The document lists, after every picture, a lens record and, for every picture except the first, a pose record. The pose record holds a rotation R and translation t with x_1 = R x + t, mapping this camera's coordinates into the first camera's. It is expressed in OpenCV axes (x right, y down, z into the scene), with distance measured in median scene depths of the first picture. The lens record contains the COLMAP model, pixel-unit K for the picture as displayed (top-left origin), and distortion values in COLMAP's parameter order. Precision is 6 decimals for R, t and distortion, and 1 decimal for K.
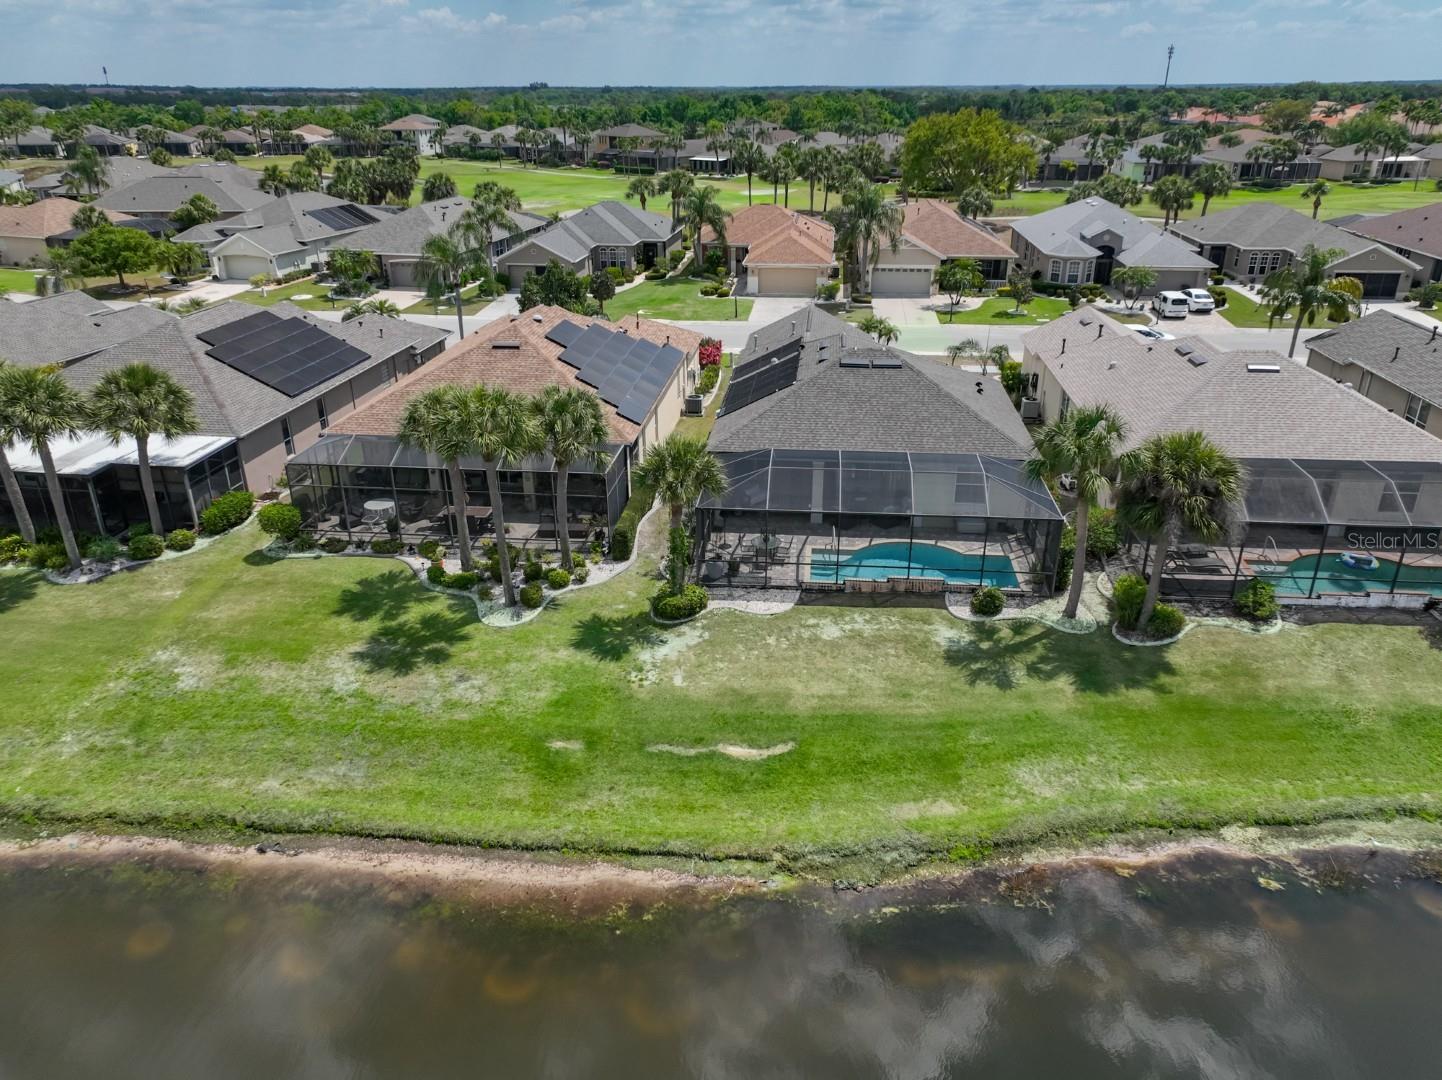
lens RADIAL K [[1004.8, 0, 721.0], [0, 1004.8, 540.0], [0, 0, 1]] dist [-0.000478, 0.007264]
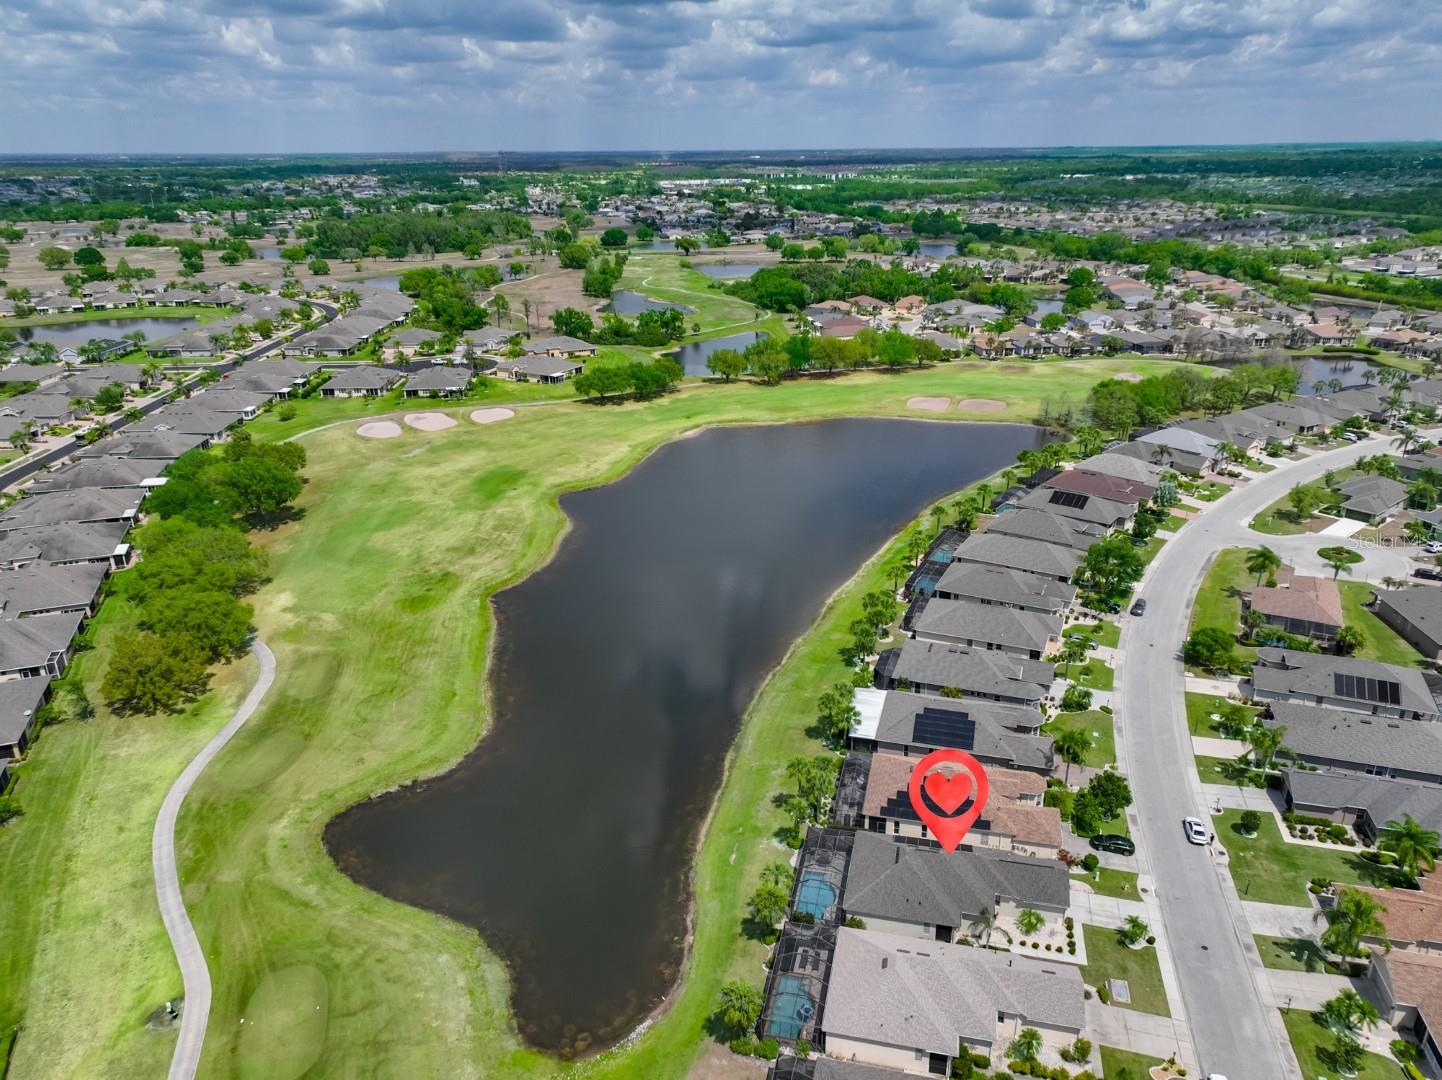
lens RADIAL K [[1005.7, 0, 721.0], [0, 1005.7, 540.0], [0, 0, 1]] dist [-0.000358, -0.010038]
pose [[-0.134334, 0.362755, -0.922151, 2.825457], [-0.391943, 0.835250, 0.385666, -2.059144], [0.910129, 0.413239, 0.029977, 0.251275]]
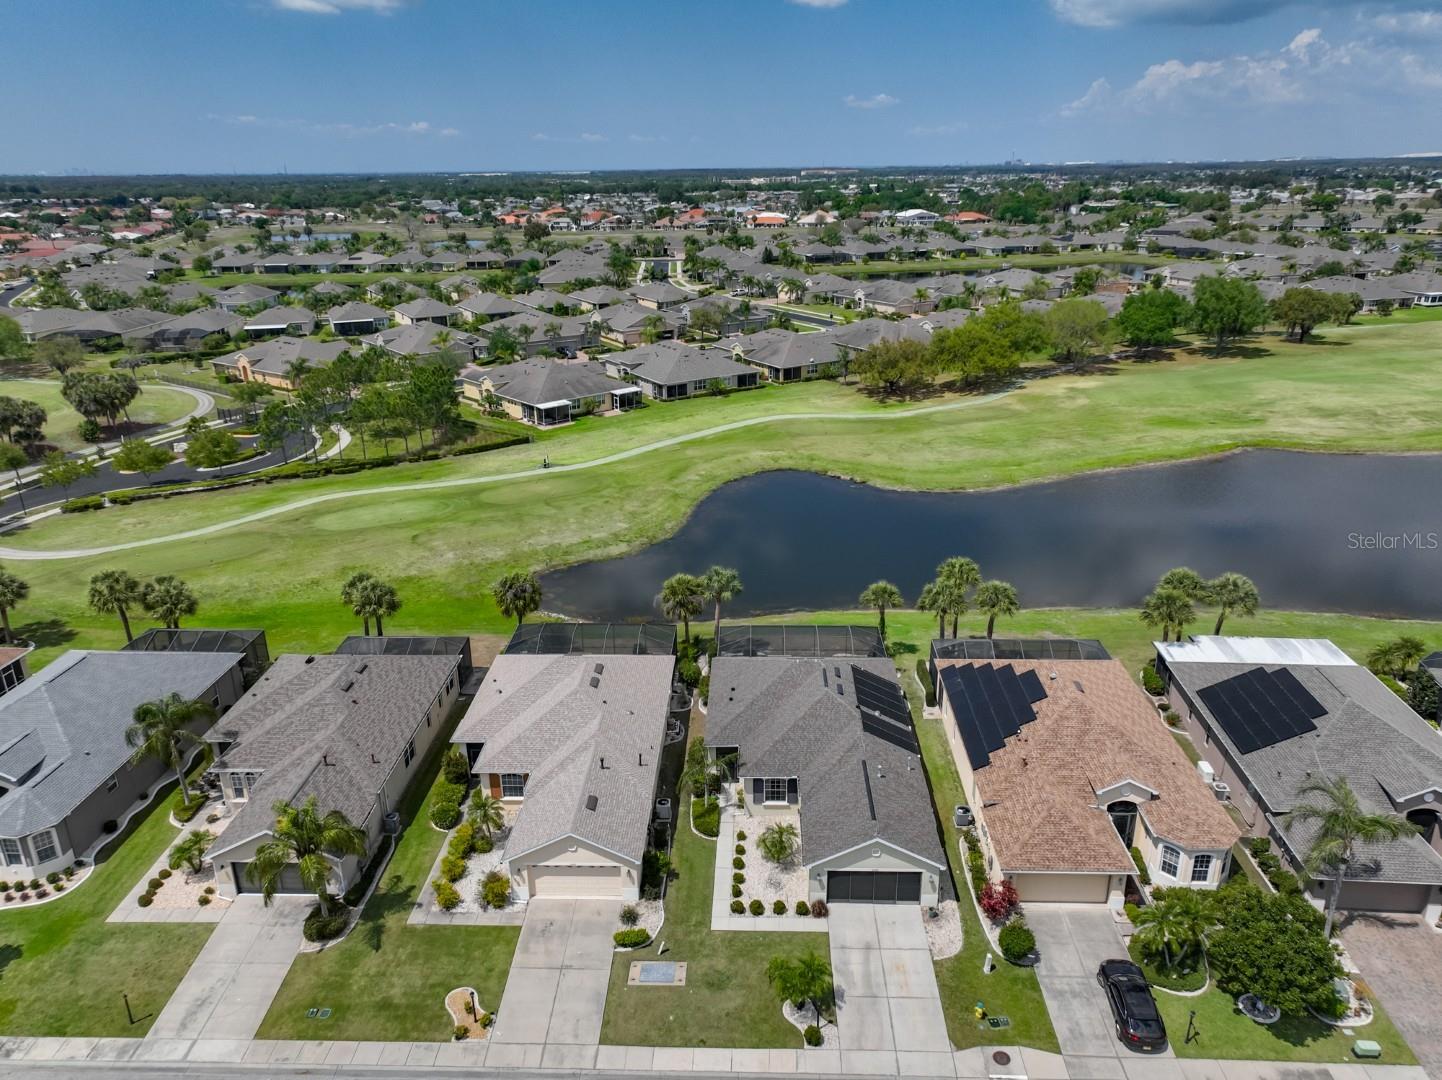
lens RADIAL K [[1005.7, 0, 721.0], [0, 1005.7, 540.0], [0, 0, 1]] dist [-0.000358, -0.010038]
pose [[-0.998298, 0.035223, -0.046479, 0.457346], [-0.007268, 0.715635, 0.698436, -1.808628], [0.057863, 0.697585, -0.714161, 2.513775]]
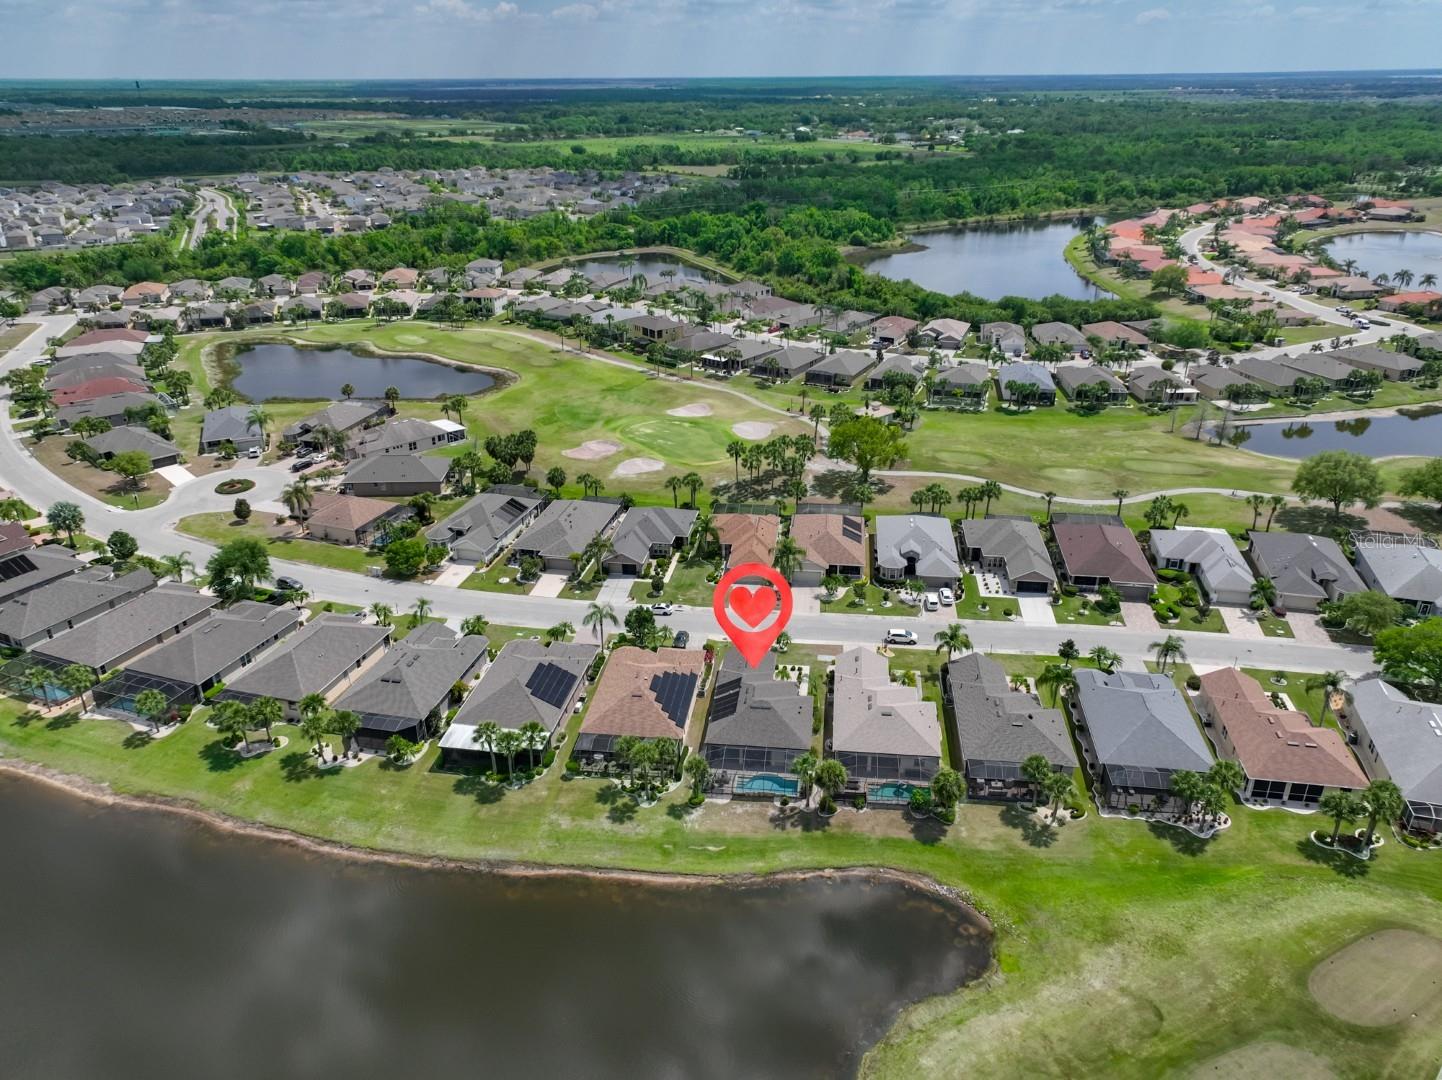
lens RADIAL K [[1005.7, 0, 721.0], [0, 1005.7, 540.0], [0, 0, 1]] dist [-0.000358, -0.010038]
pose [[0.999928, 0.002532, -0.011752, 0.082615], [-0.002387, 0.999921, 0.012334, -0.896877], [0.011783, -0.012306, 0.999855, -2.510525]]
